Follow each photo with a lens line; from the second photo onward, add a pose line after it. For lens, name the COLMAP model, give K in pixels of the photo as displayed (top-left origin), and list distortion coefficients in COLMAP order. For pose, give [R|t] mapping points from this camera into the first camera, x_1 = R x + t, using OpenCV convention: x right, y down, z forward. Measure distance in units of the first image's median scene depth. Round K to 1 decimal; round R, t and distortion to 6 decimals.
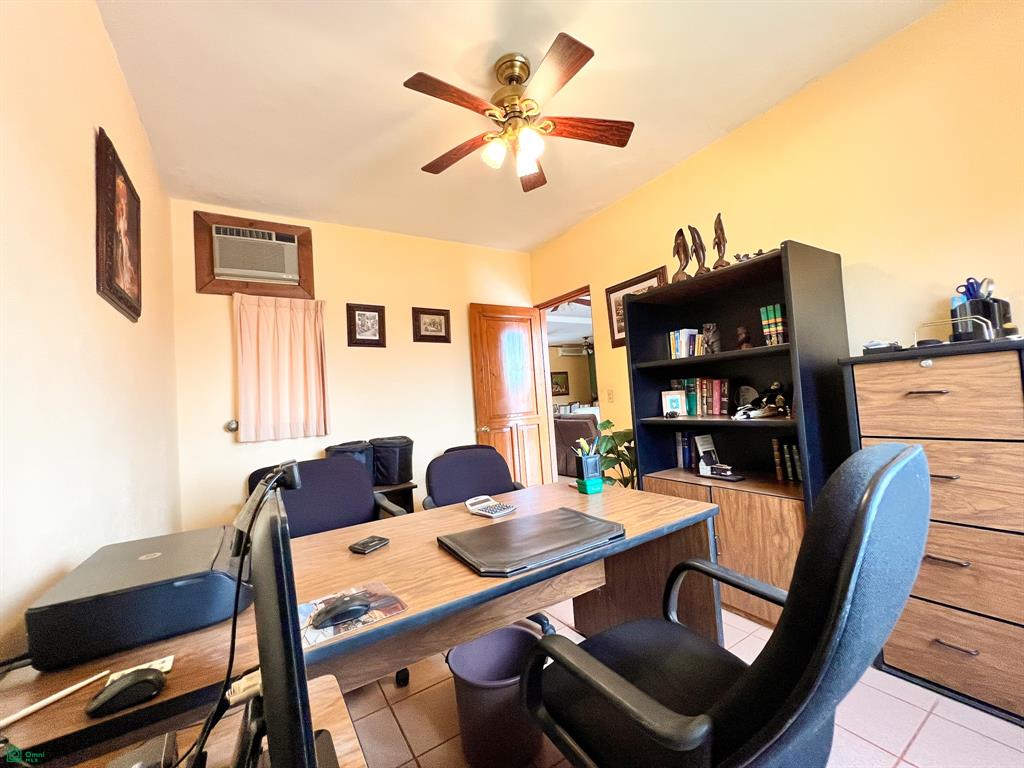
lens RADIAL K [[410.5, 0, 511.0], [0, 410.5, 380.4], [0, 0, 1]] dist [-0.003047, -0.000117]
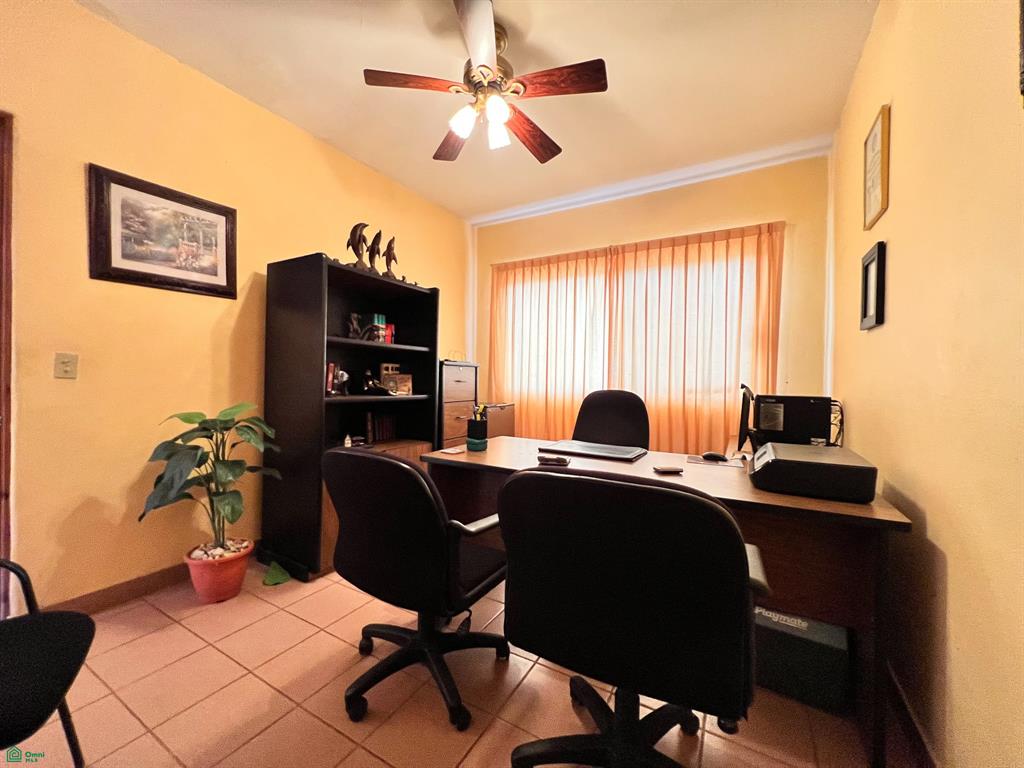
lens RADIAL K [[410.5, 0, 511.5], [0, 410.5, 383.9], [0, 0, 1]] dist [-0.003047, -0.000117]
pose [[-0.462960, 0.050297, 0.884951, -0.762789], [-0.028422, 0.997033, -0.071537, 0.133326], [-0.885923, -0.058271, -0.460157, 1.190552]]
